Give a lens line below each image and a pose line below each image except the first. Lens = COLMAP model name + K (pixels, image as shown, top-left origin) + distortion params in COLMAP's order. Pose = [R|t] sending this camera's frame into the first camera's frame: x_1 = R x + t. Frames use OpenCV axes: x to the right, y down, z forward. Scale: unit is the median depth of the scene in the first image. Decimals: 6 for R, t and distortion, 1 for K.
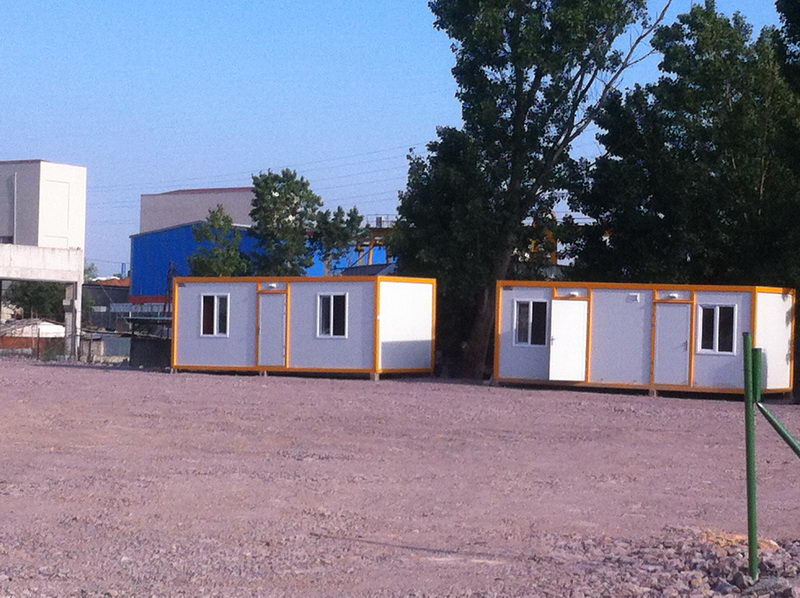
lens RADIAL K [[2006.3, 0, 400.0], [0, 2006.3, 299.0], [0, 0, 1]] dist [0.088752, 1.017195]
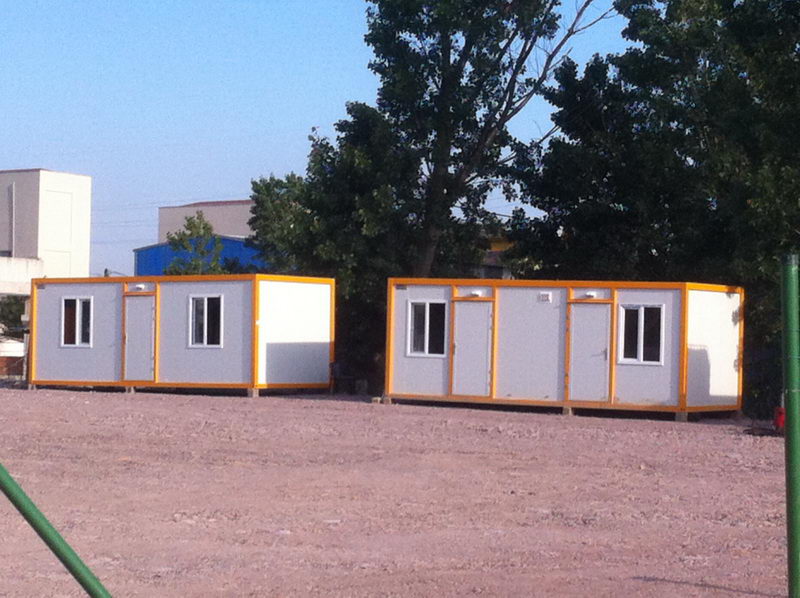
lens RADIAL K [[2006.3, 0, 400.0], [0, 2006.3, 299.0], [0, 0, 1]] dist [0.088752, 1.017195]
pose [[0.996222, -0.003846, -0.086755, 0.118324], [0.002403, 0.999857, -0.016729, 0.012839], [0.086807, 0.016457, 0.996089, 0.150497]]
